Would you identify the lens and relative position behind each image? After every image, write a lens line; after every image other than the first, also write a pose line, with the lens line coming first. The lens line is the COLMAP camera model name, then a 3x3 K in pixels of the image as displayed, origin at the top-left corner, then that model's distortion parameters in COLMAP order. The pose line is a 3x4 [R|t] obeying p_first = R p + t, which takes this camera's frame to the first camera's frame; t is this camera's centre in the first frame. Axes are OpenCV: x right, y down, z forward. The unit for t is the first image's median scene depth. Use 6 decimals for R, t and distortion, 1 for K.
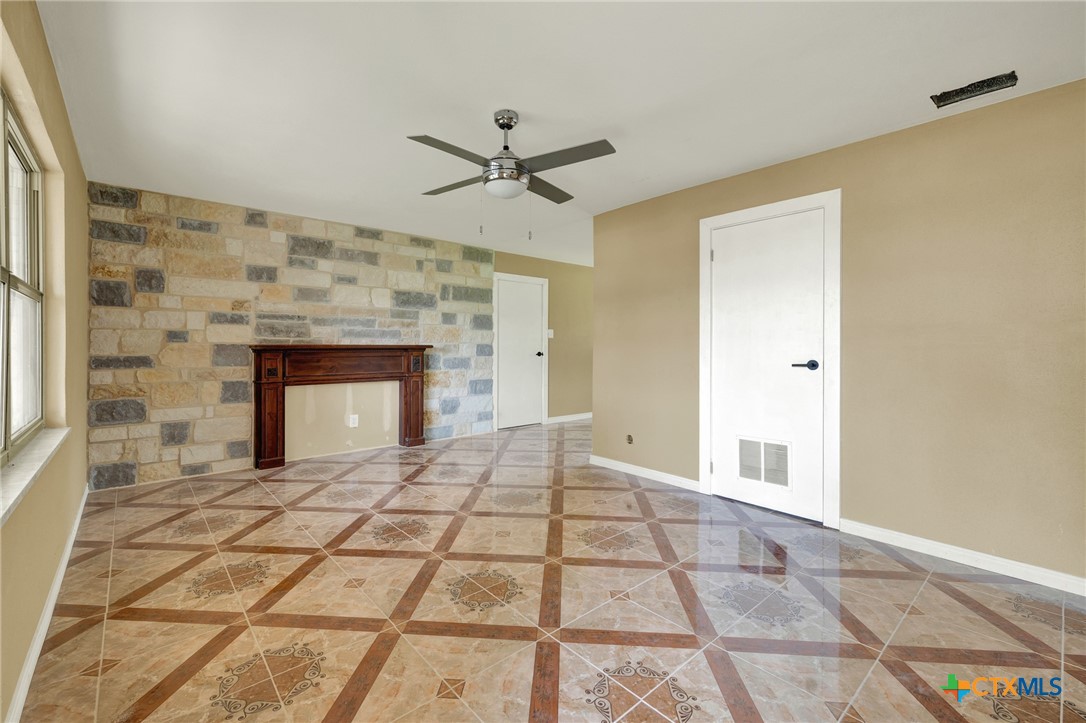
lens RADIAL K [[466.5, 0, 514.7], [0, 466.5, 349.8], [0, 0, 1]] dist [-0.007740, -0.001264]
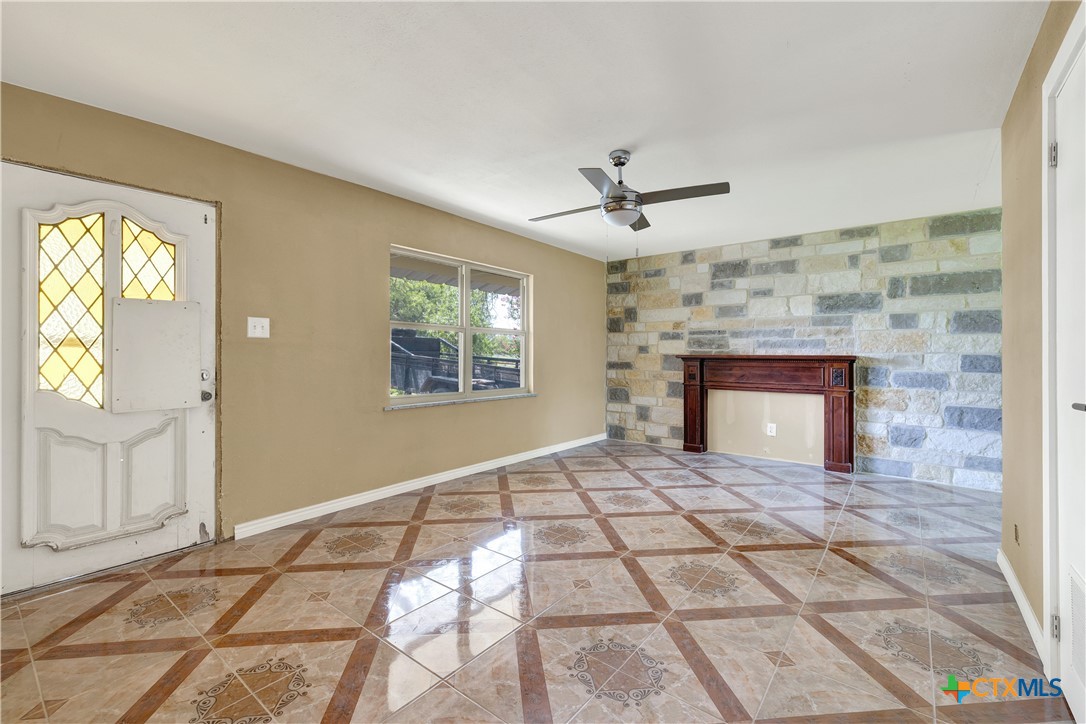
lens RADIAL K [[466.5, 0, 538.7], [0, 466.5, 362.6], [0, 0, 1]] dist [-0.007740, -0.001264]
pose [[0.171764, 0.015012, -0.985024, 0.640340], [-0.012834, 0.999833, 0.013000, -0.001210], [0.985055, 0.010408, 0.171928, 0.358385]]
